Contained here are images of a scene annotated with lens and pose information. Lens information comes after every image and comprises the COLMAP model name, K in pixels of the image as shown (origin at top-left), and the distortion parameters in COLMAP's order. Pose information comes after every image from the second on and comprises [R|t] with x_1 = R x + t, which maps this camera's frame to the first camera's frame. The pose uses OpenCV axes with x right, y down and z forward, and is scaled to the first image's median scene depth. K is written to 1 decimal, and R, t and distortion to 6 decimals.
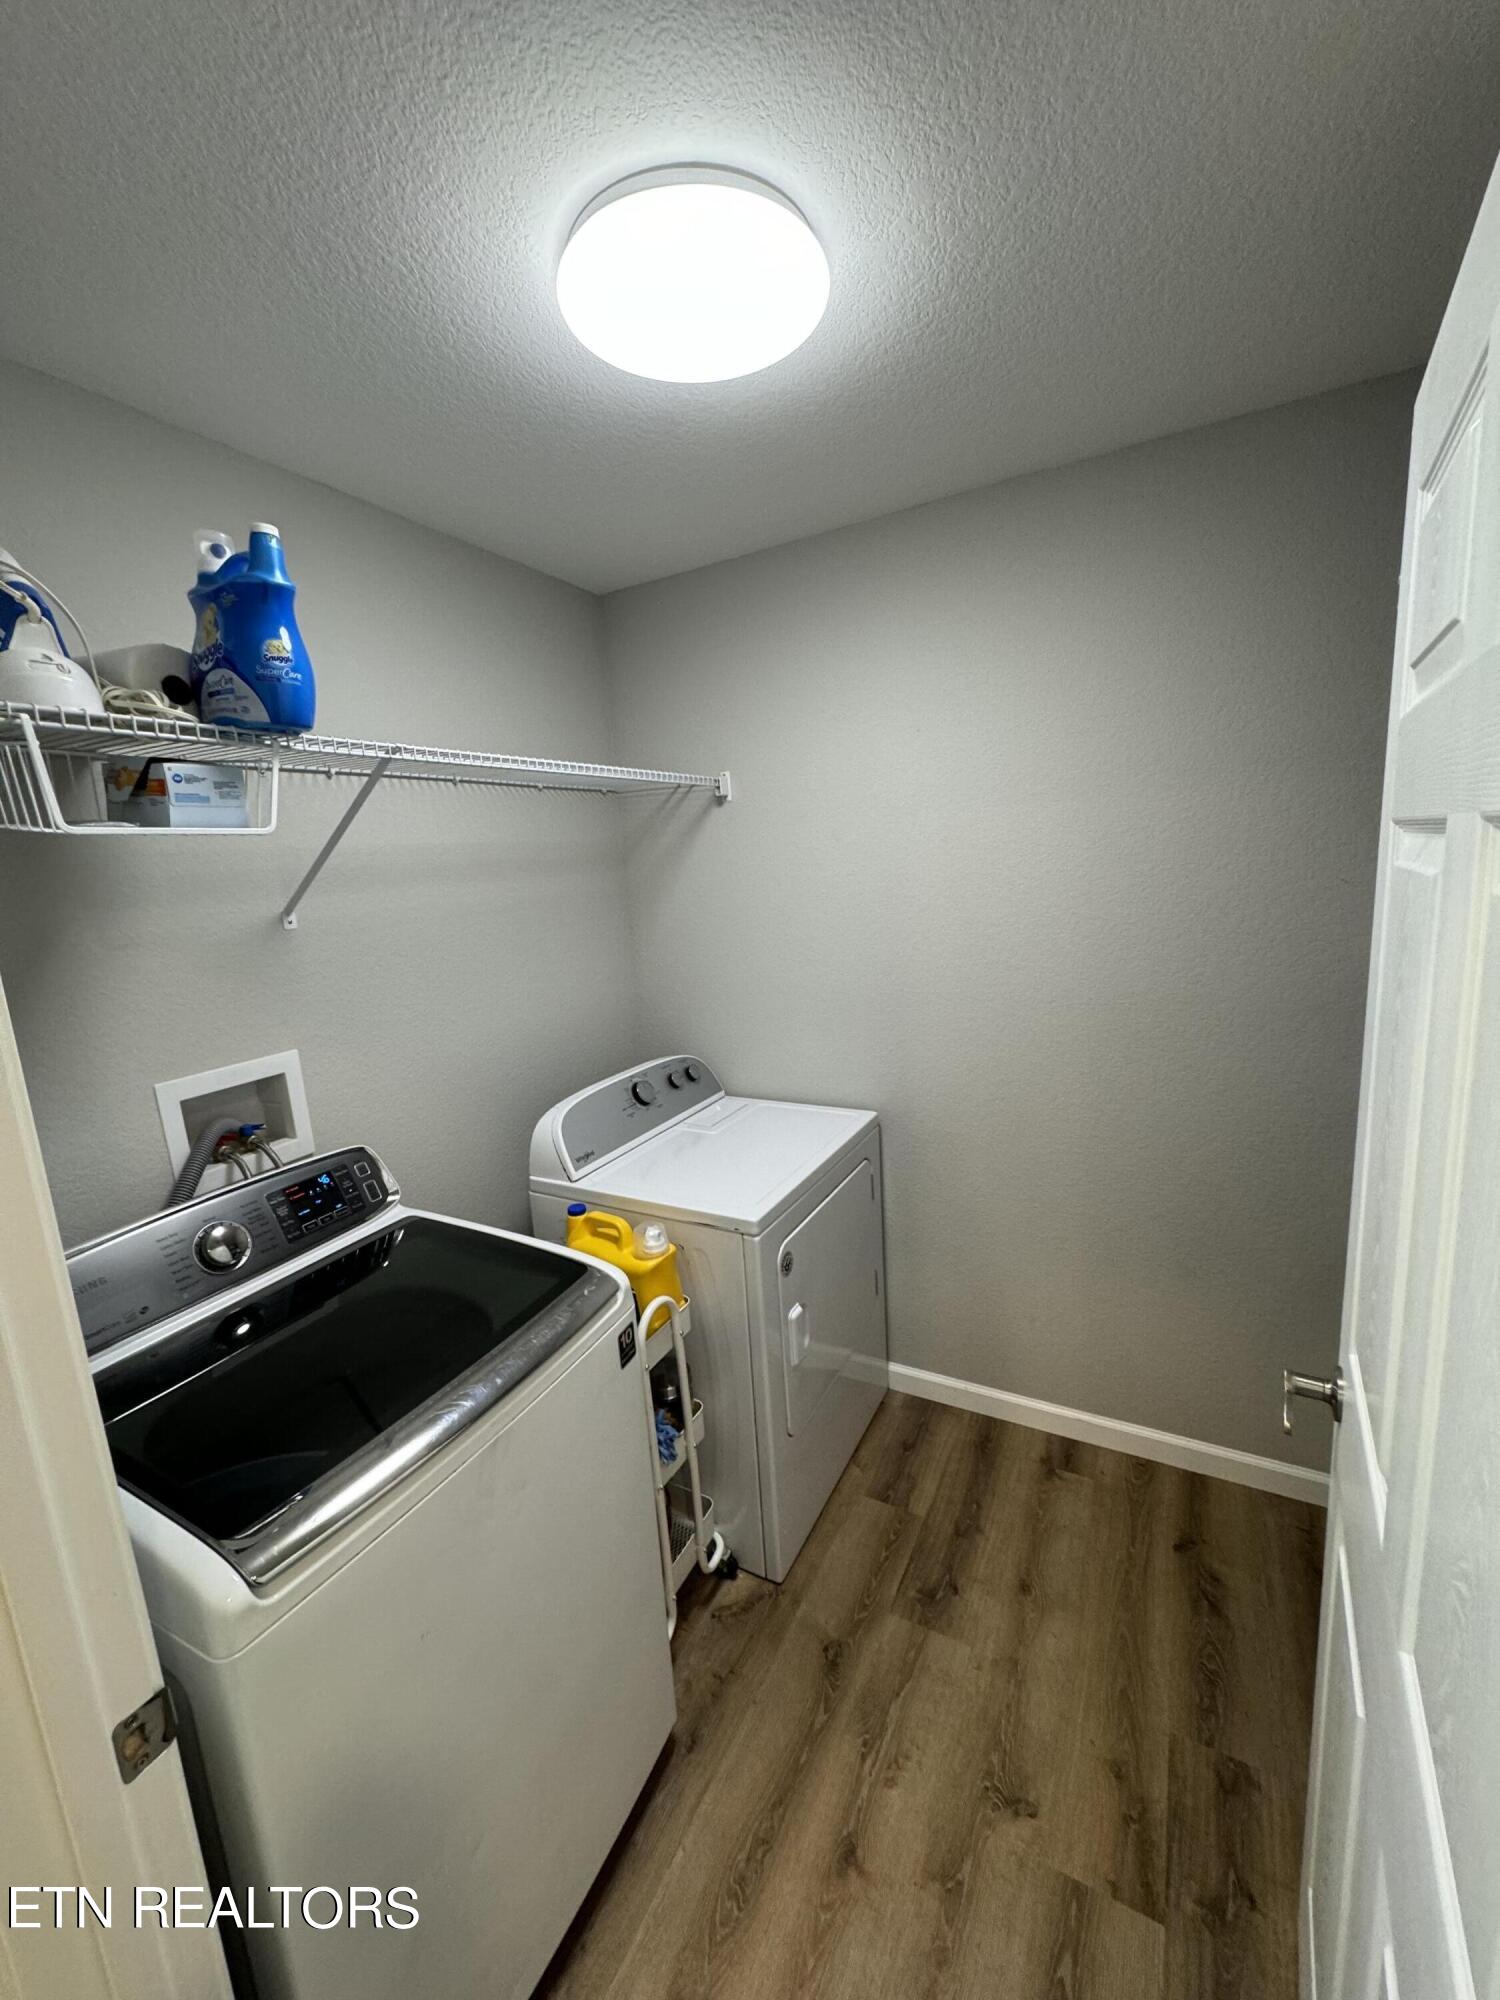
lens RADIAL K [[793.8, 0, 747.2], [0, 793.8, 1001.7], [0, 0, 1]] dist [-0.005295, -0.000087]
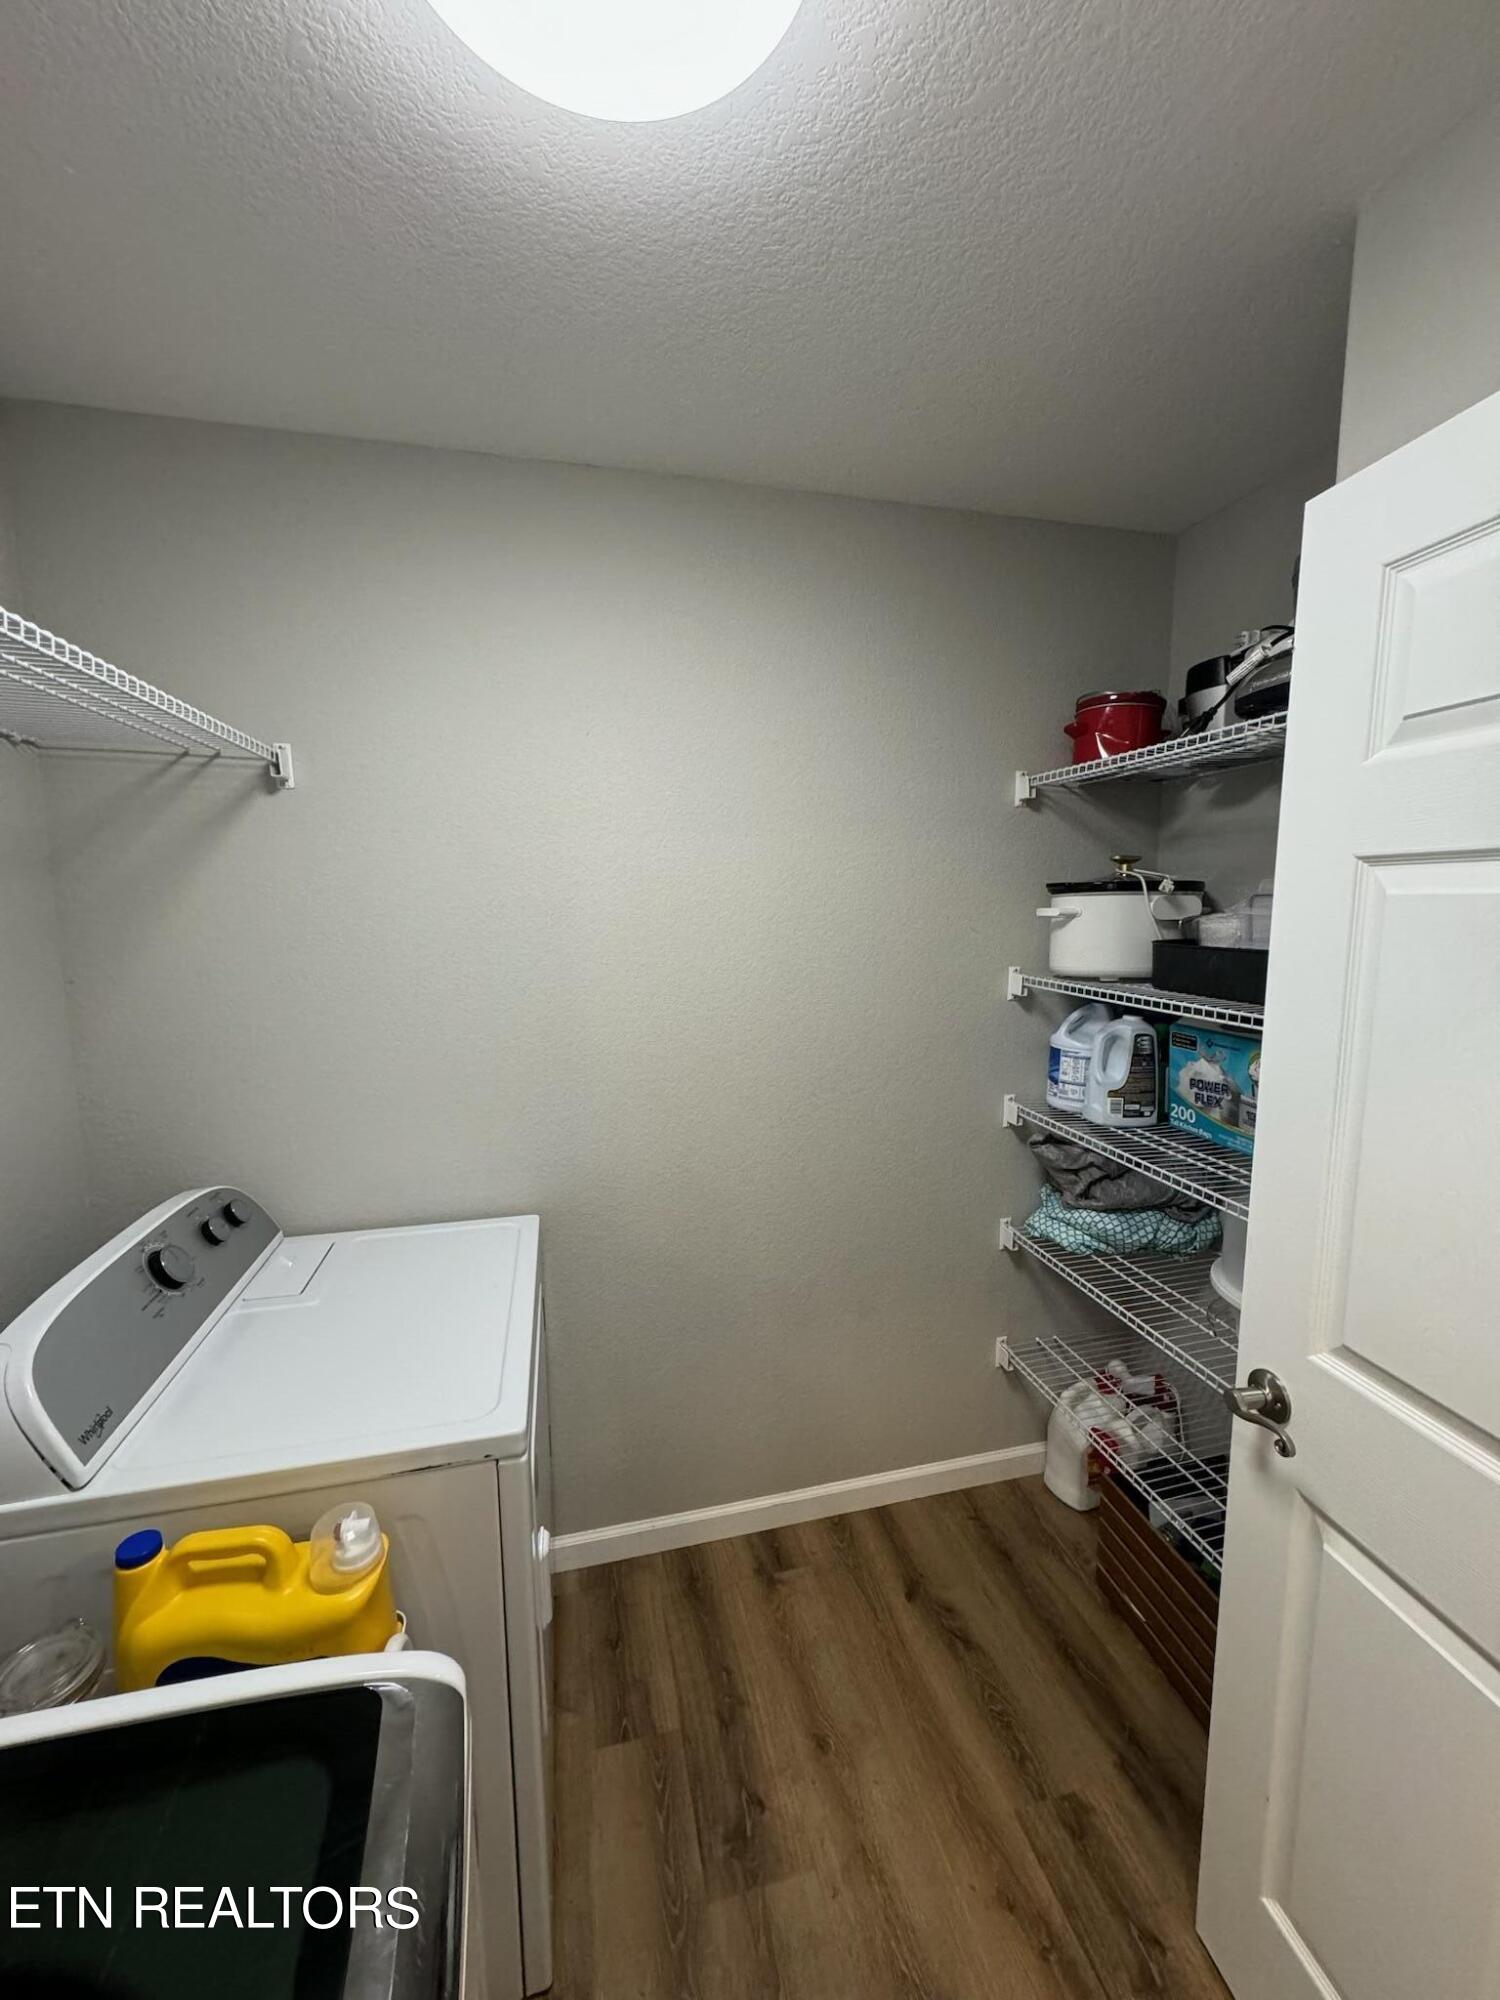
lens RADIAL K [[793.8, 0, 752.7], [0, 793.8, 996.5], [0, 0, 1]] dist [-0.005295, -0.000087]
pose [[0.734669, -0.027660, 0.677862, -0.226827], [0.081824, 0.995487, -0.048060, -0.018492], [-0.673474, 0.090774, 0.733617, 0.318458]]
